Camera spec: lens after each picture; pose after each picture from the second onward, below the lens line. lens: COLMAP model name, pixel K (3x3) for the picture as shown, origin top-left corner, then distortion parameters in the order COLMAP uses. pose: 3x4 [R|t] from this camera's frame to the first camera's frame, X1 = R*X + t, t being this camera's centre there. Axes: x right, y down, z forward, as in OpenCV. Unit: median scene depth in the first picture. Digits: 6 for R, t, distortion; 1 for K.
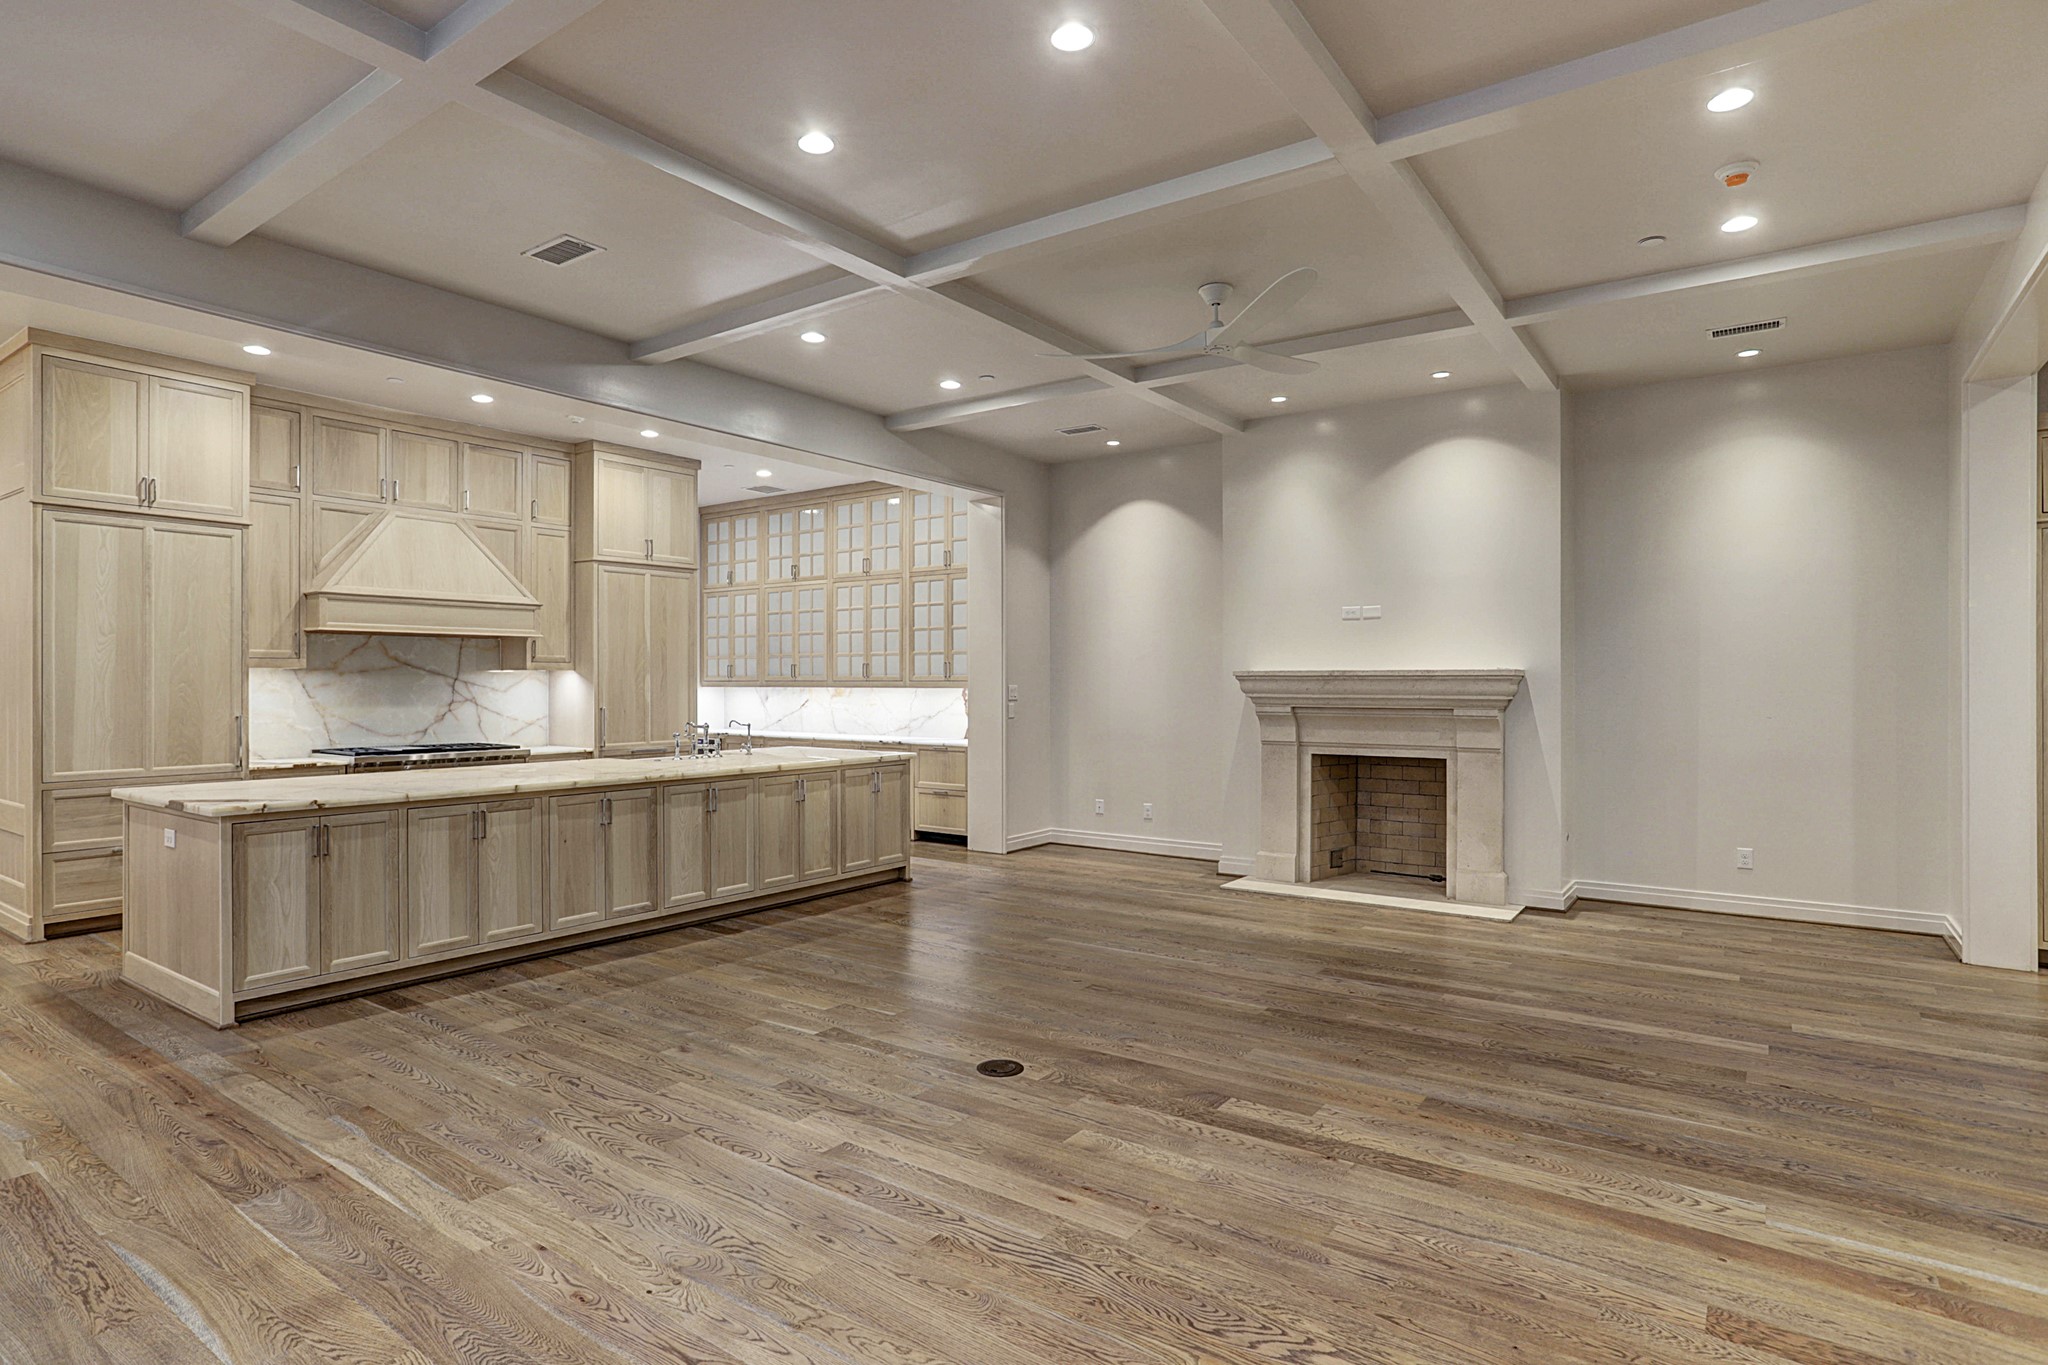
lens RADIAL K [[1069.2, 0, 1016.4], [0, 1069.2, 676.7], [0, 0, 1]] dist [-0.053881, 0.037385]
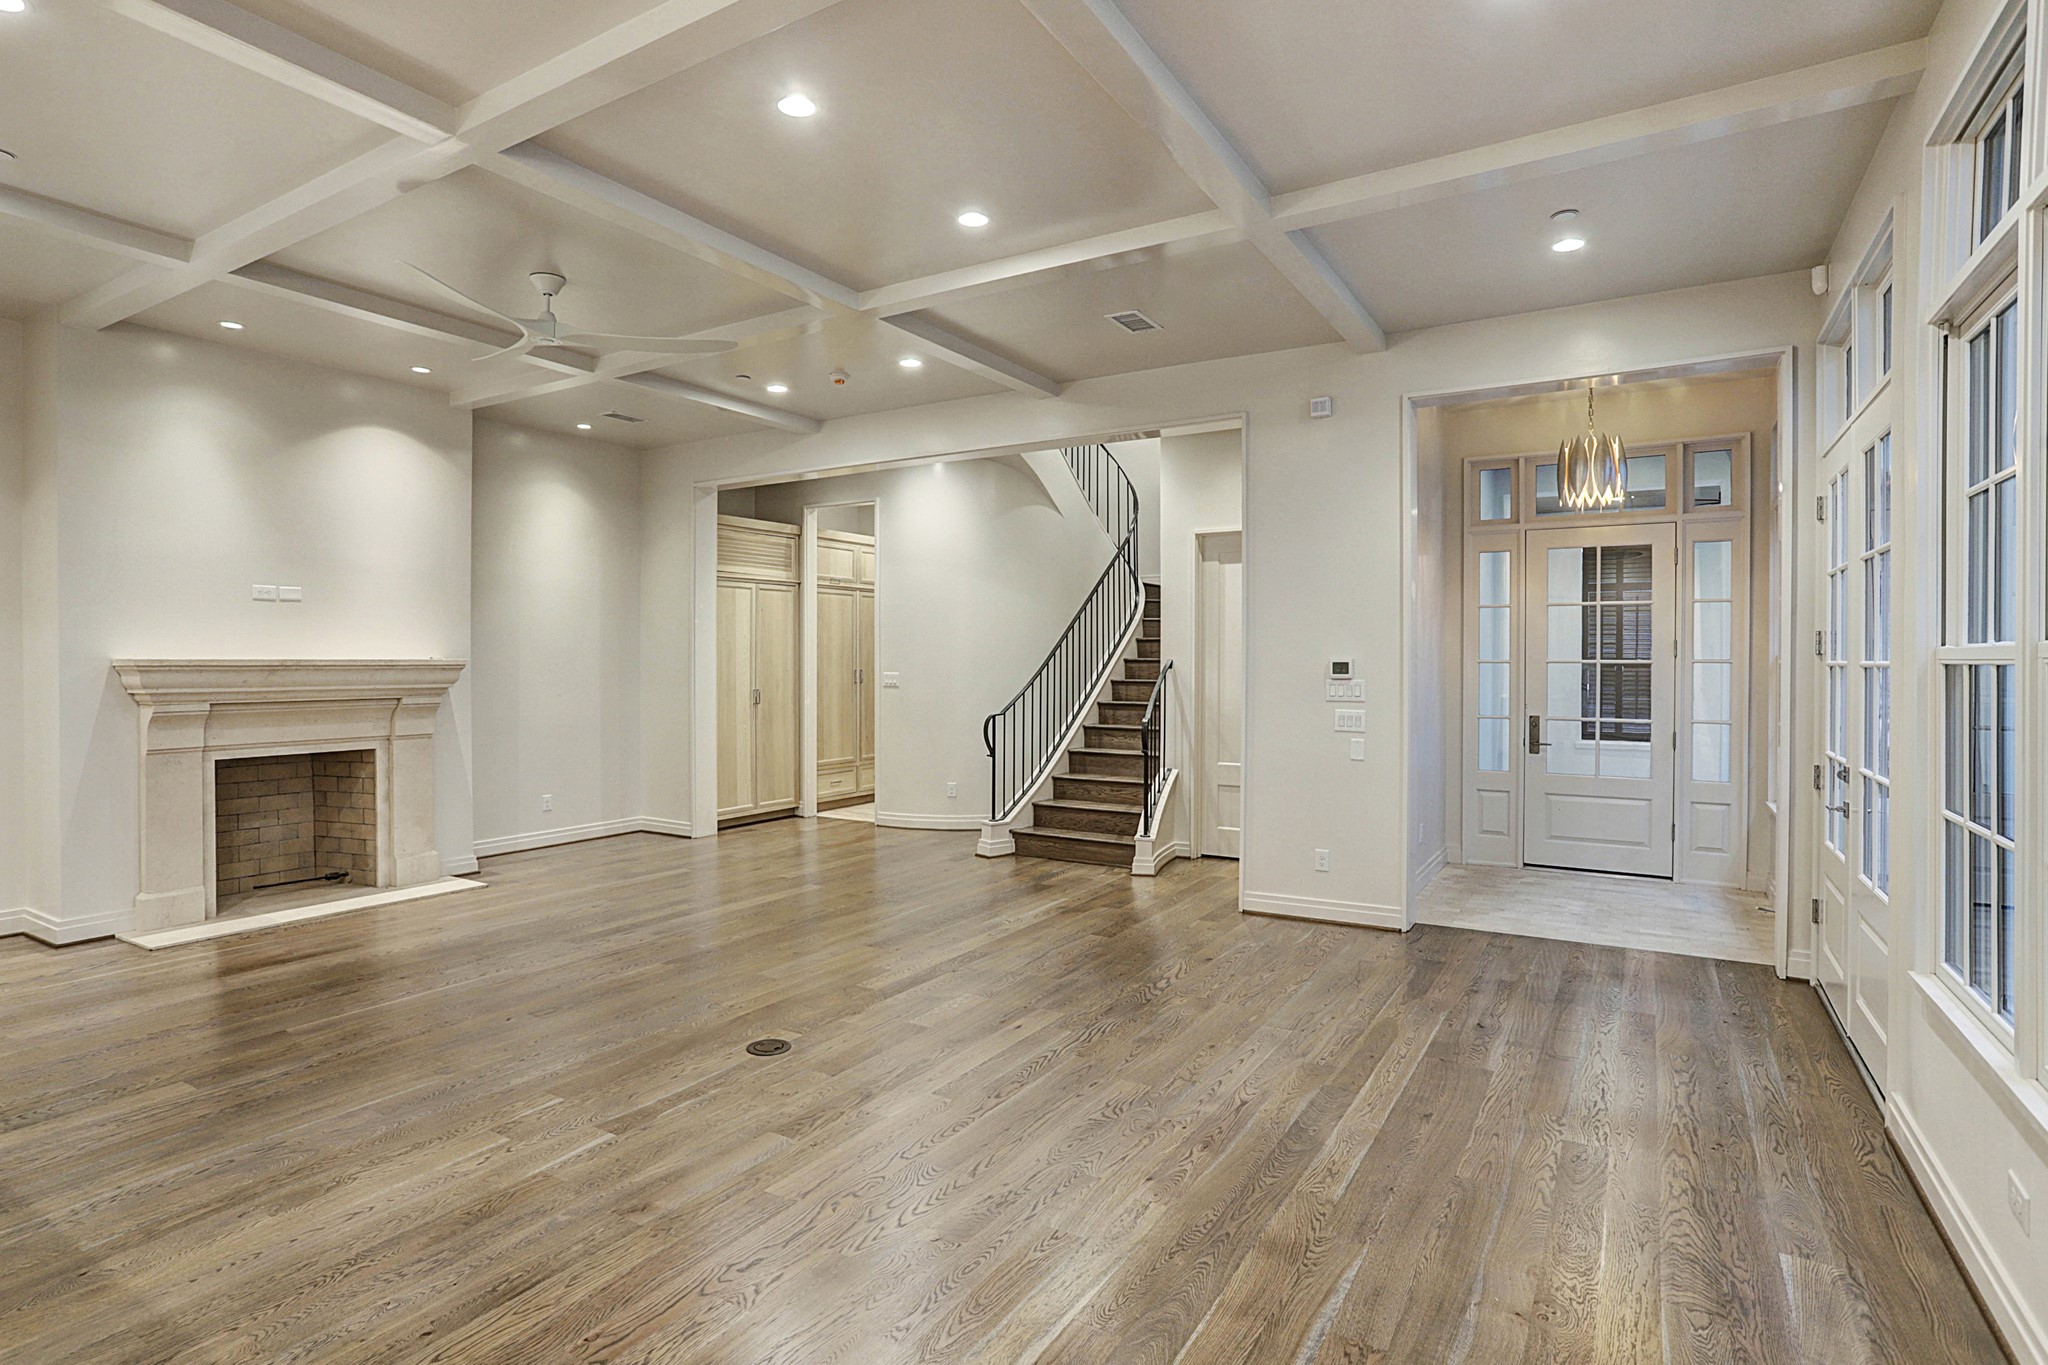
lens RADIAL K [[1069.2, 0, 1016.4], [0, 1069.2, 676.7], [0, 0, 1]] dist [-0.053881, 0.037385]
pose [[-0.084935, -0.015440, 0.996267, -0.703607], [-0.009245, 0.999849, 0.014707, -0.011262], [-0.996344, -0.007962, -0.085065, 0.552544]]
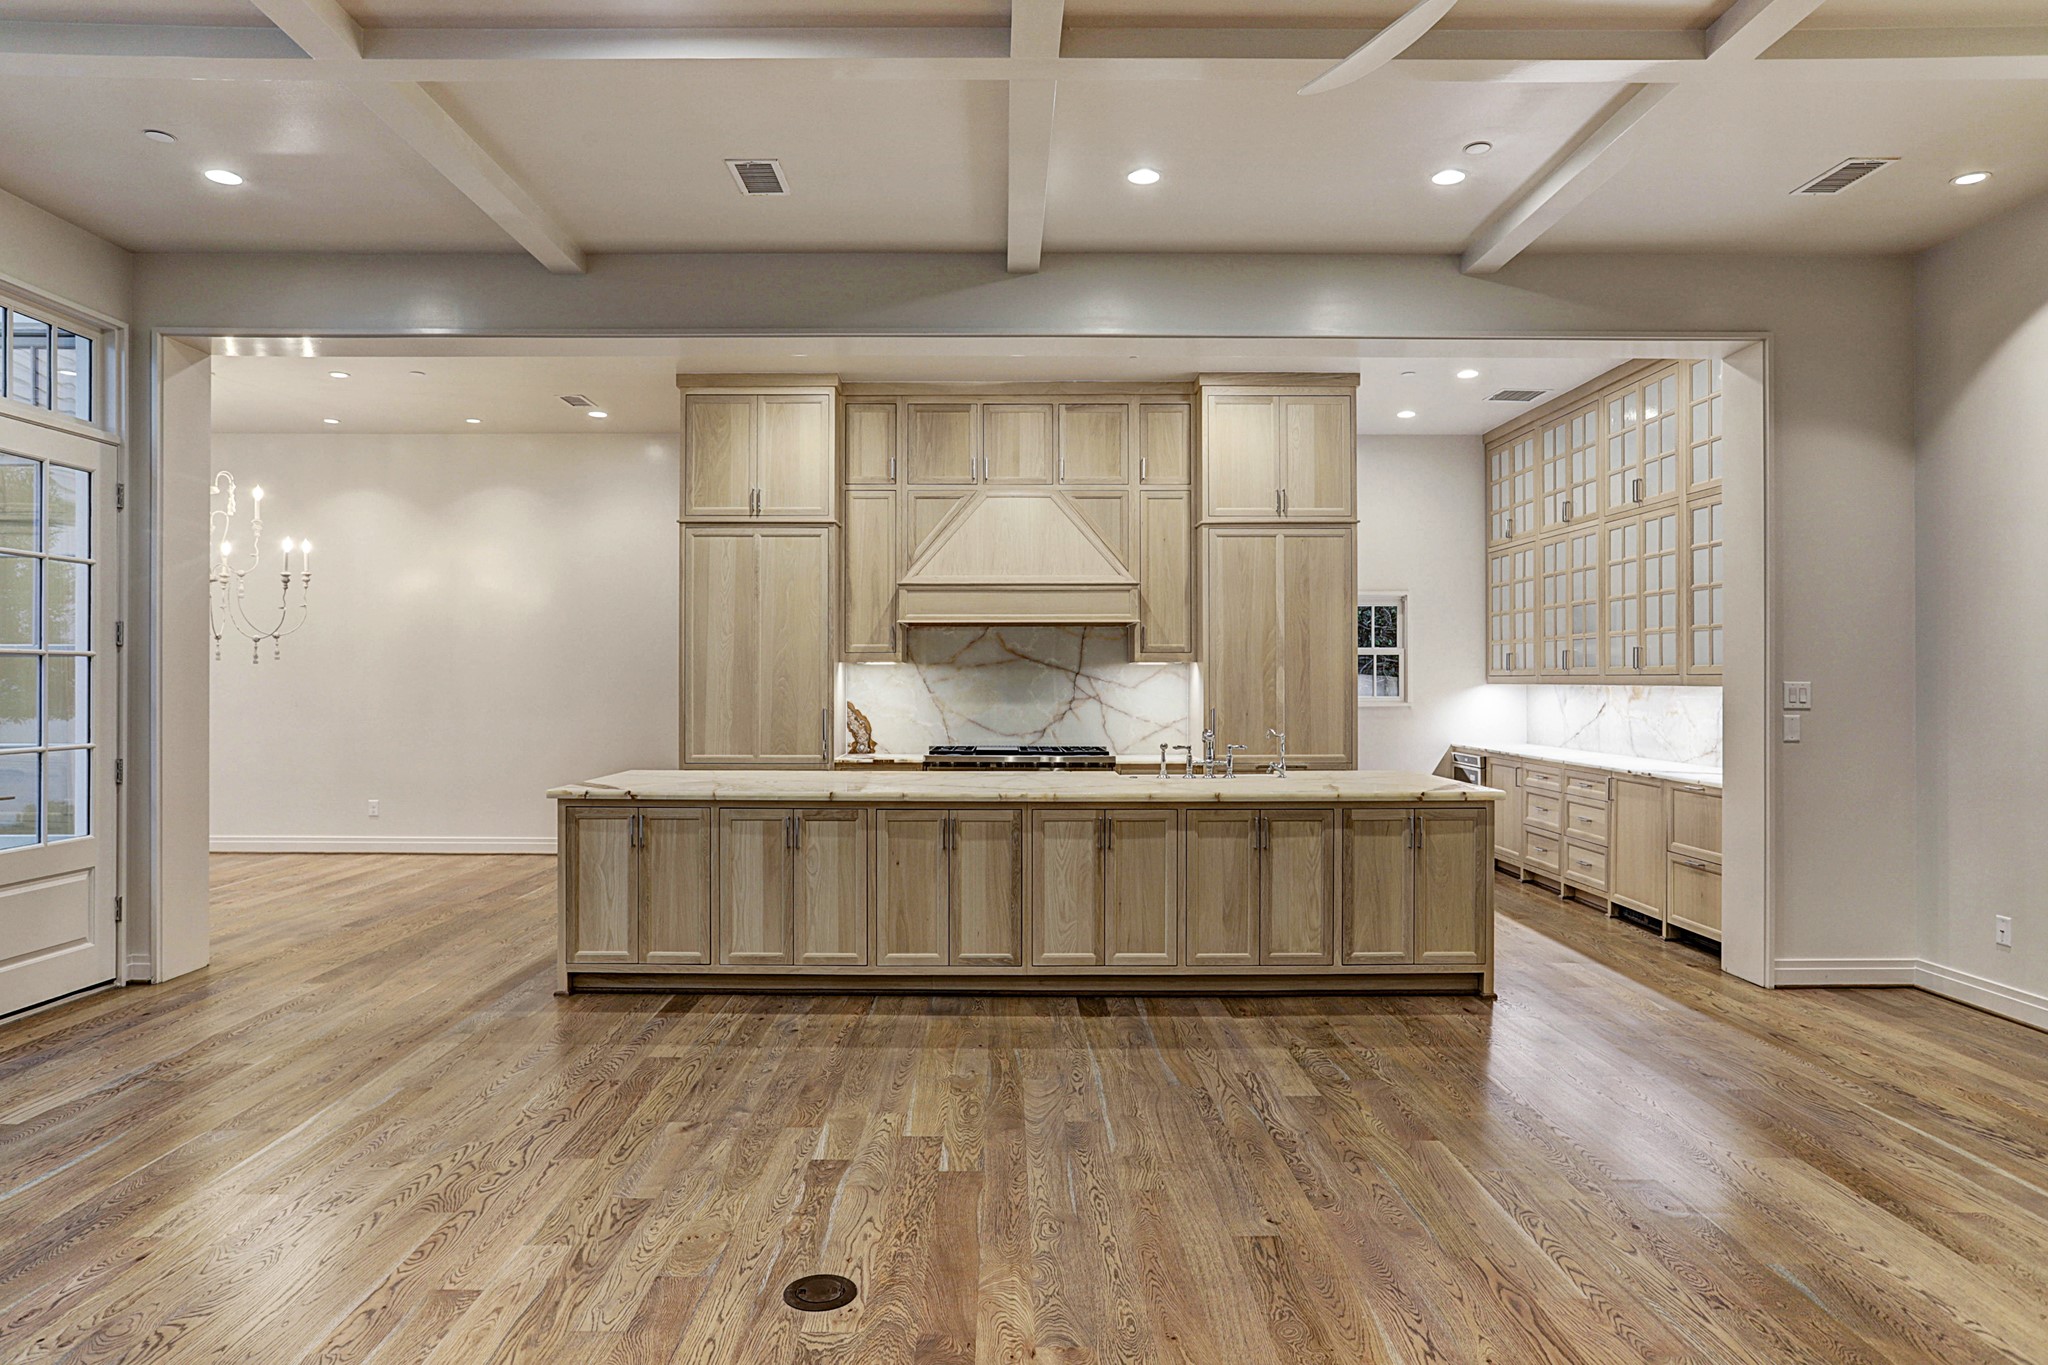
lens RADIAL K [[1312.8, 0, 1012.4], [0, 1312.8, 678.4], [0, 0, 1]] dist [-0.056840, 0.062120]
pose [[0.584387, 0.000255, -0.811475, 0.435796], [0.003346, 0.999991, 0.002723, 0.004587], [0.811468, -0.004306, 0.584381, 0.422717]]
